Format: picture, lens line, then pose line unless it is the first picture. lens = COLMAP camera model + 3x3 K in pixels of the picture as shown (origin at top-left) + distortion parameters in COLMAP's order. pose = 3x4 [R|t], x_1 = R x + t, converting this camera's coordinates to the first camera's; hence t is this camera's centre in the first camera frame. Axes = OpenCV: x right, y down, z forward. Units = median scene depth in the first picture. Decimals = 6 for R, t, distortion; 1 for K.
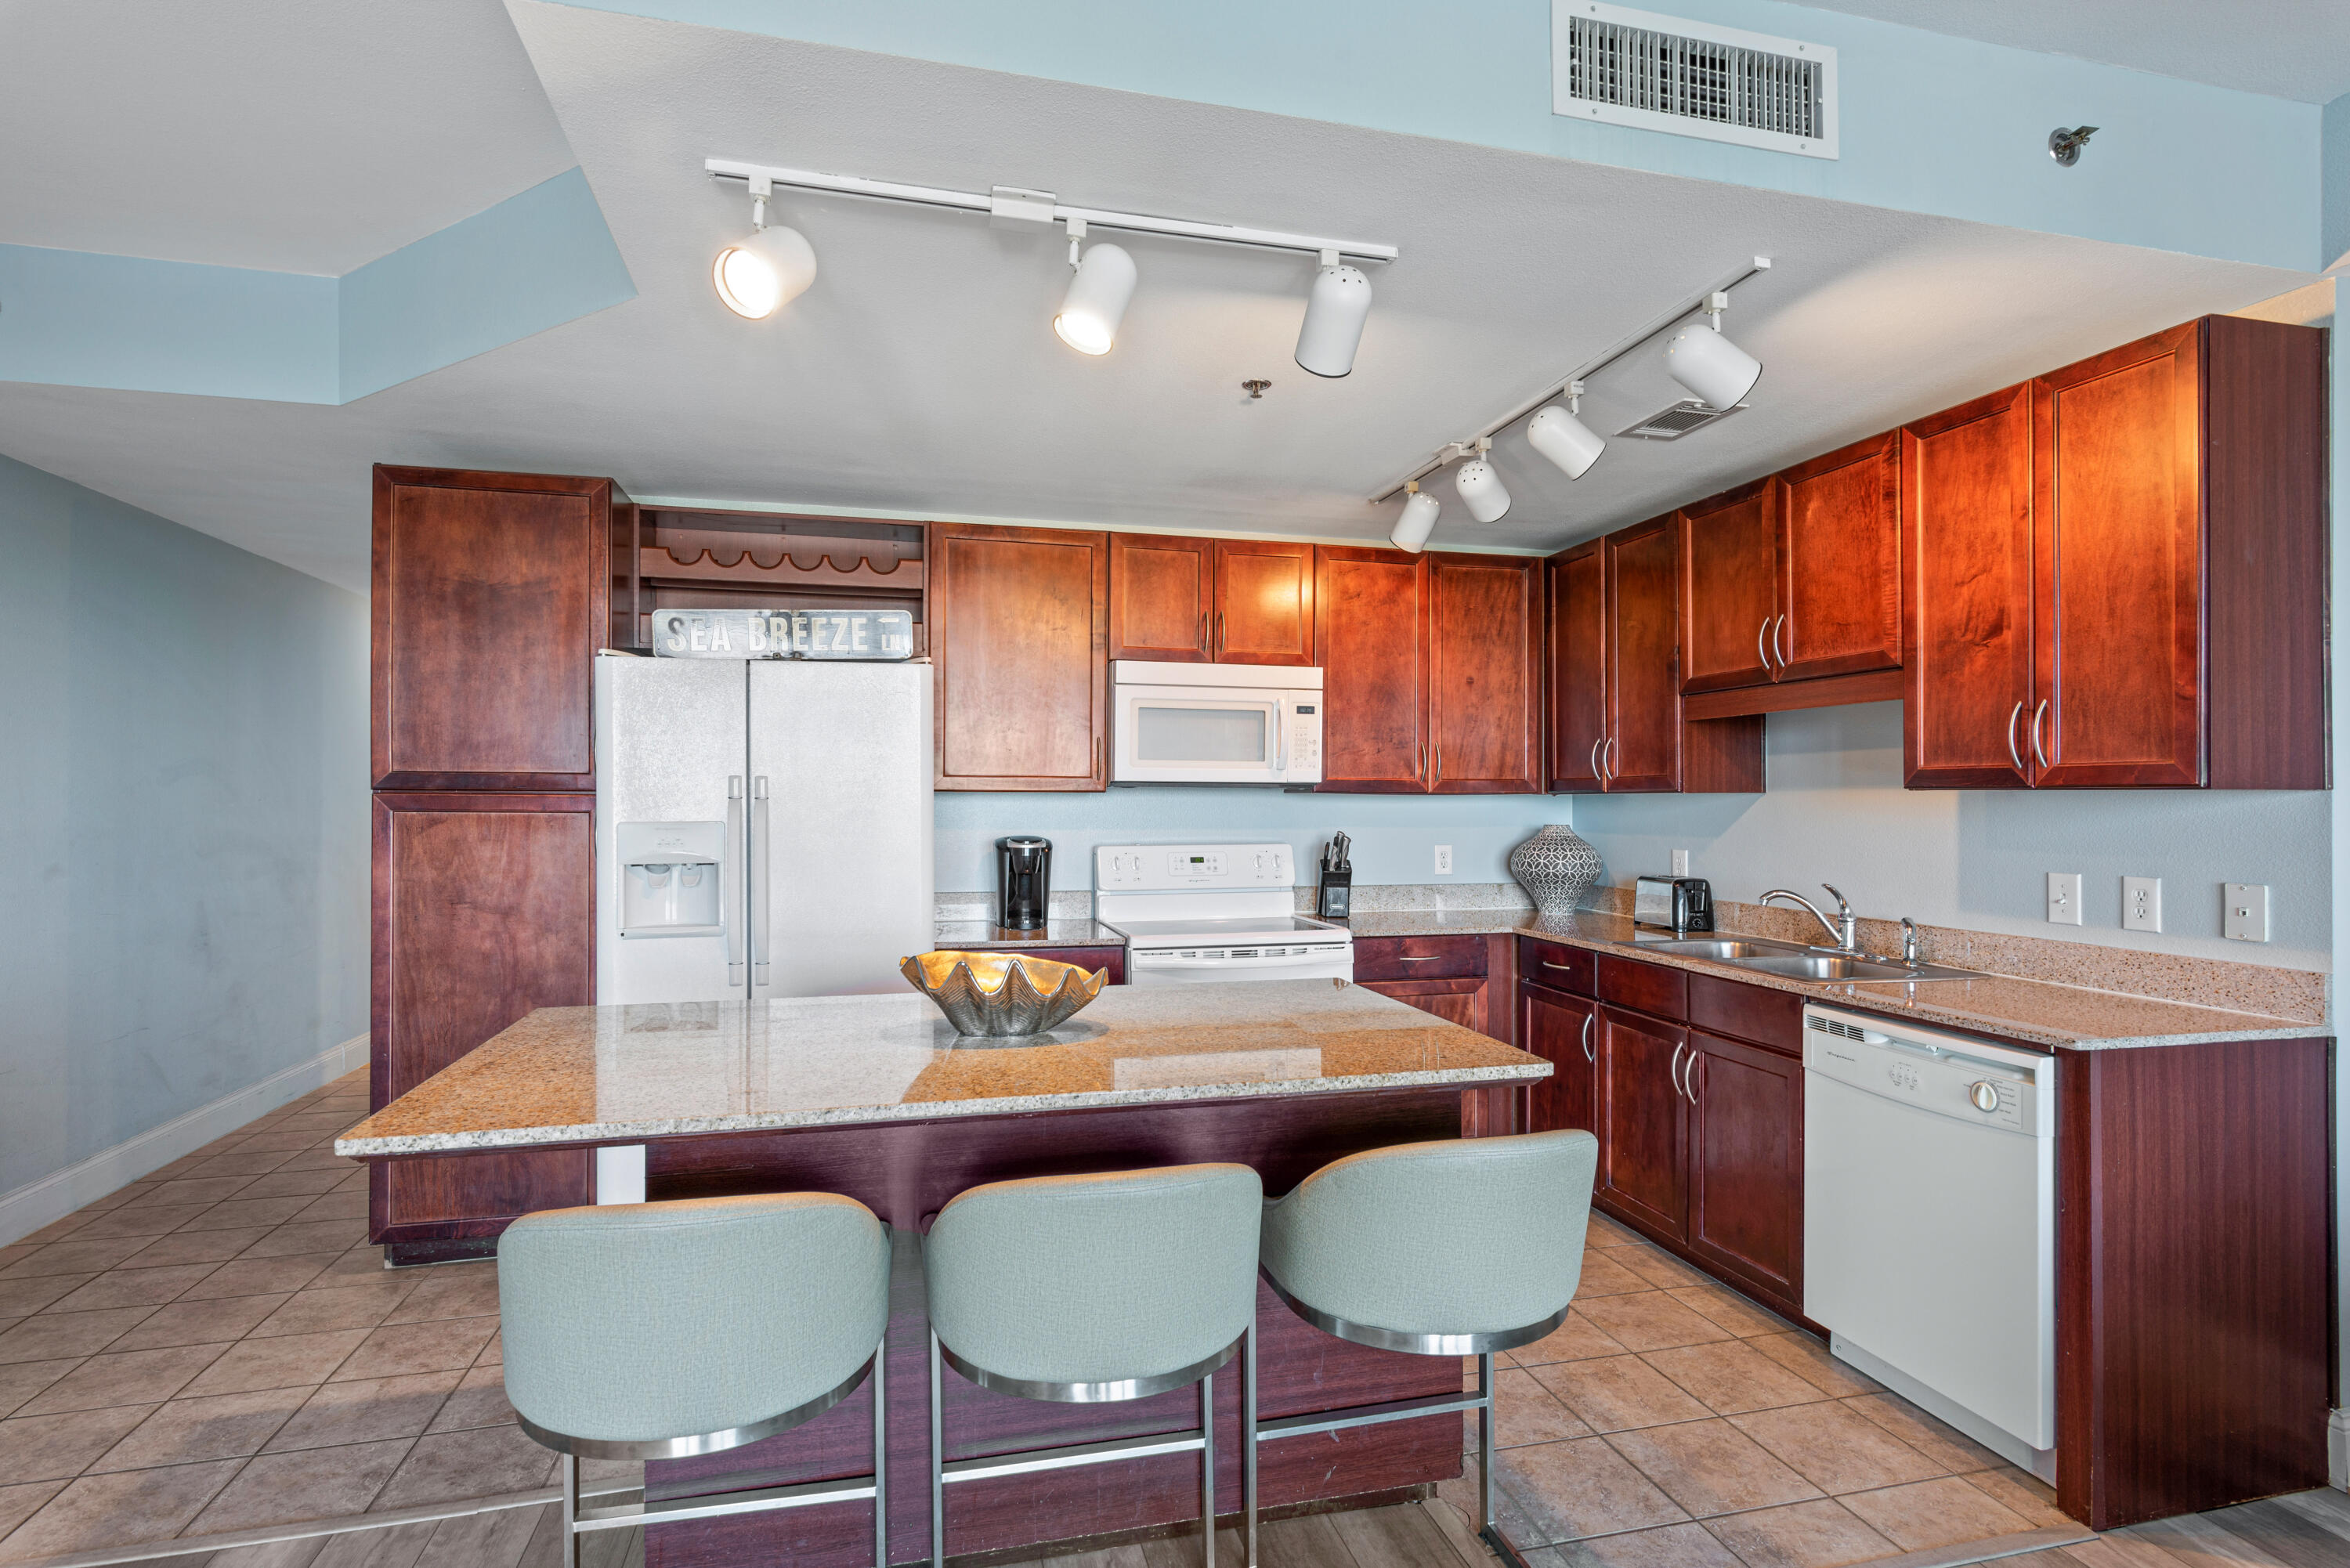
lens RADIAL K [[1169.7, 0, 1173.9], [0, 1169.7, 792.3], [0, 0, 1]] dist [0.003181, 0.000070]
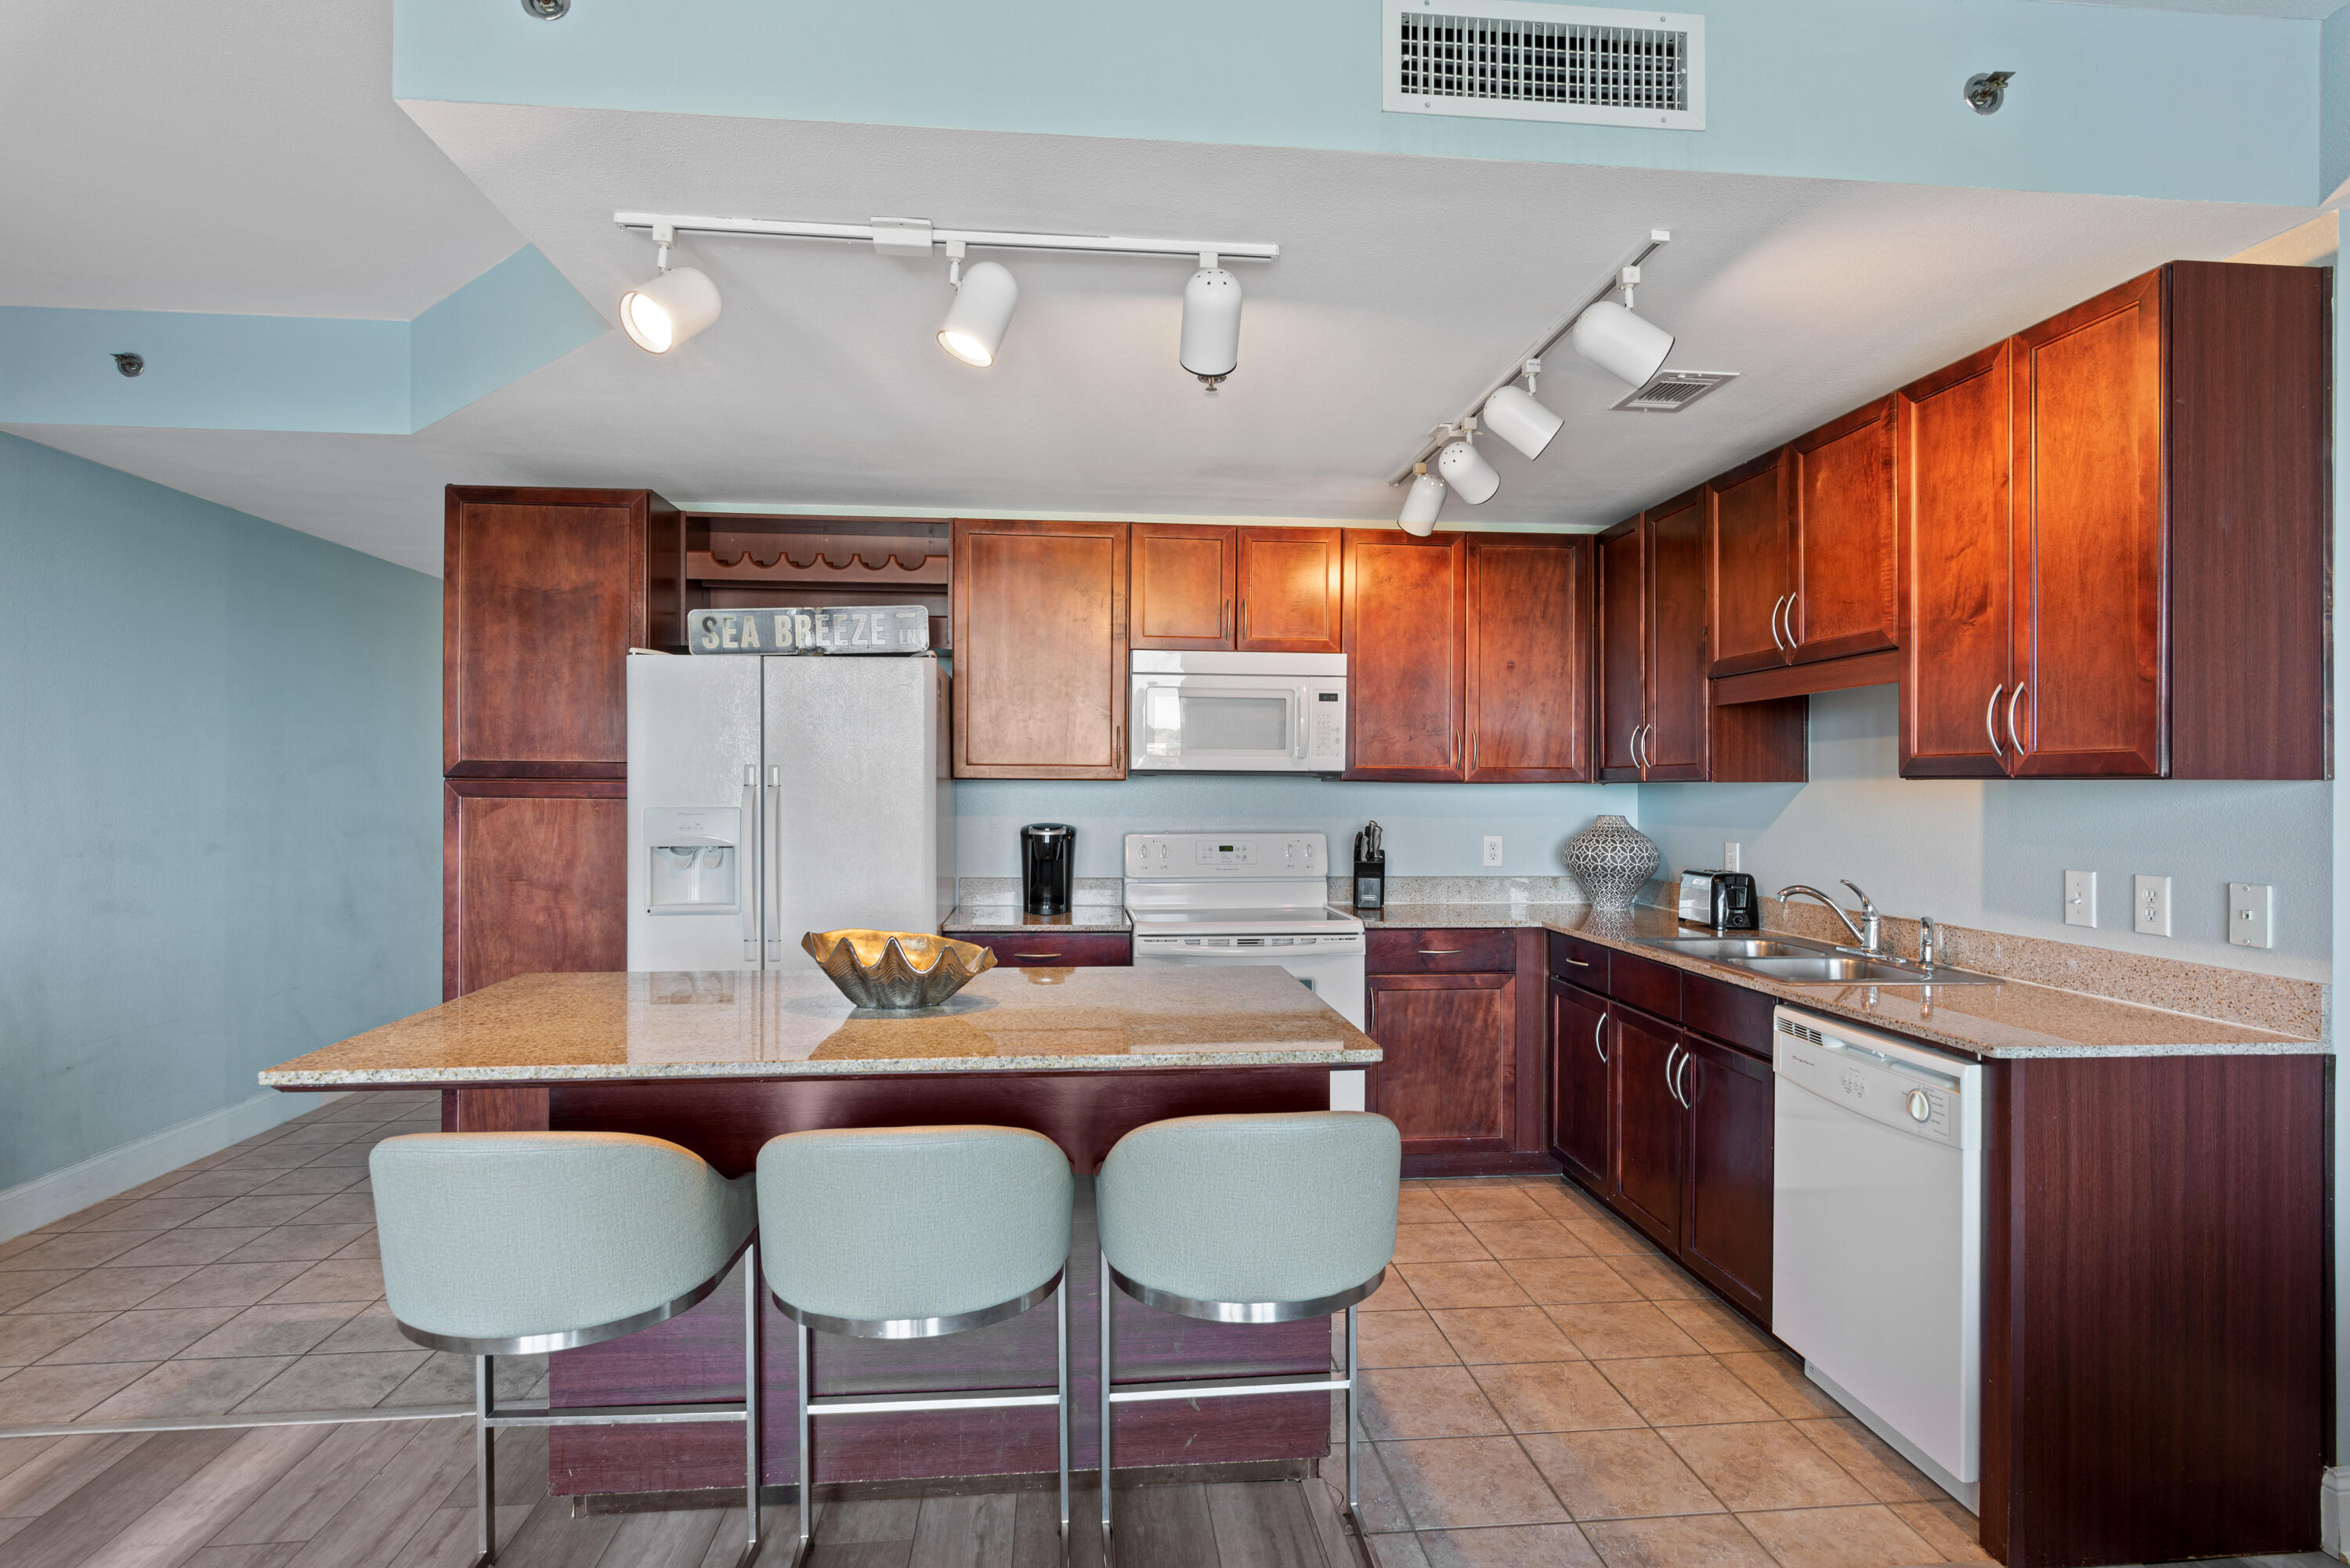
lens RADIAL K [[1212.0, 0, 1176.8], [0, 1212.0, 781.9], [0, 0, 1]] dist [0.000015, 0.000242]
pose [[0.988796, 0.001654, -0.149266, 0.177141], [-0.001430, 0.999998, 0.001612, -0.000715], [0.149268, -0.001381, 0.988796, -0.036574]]
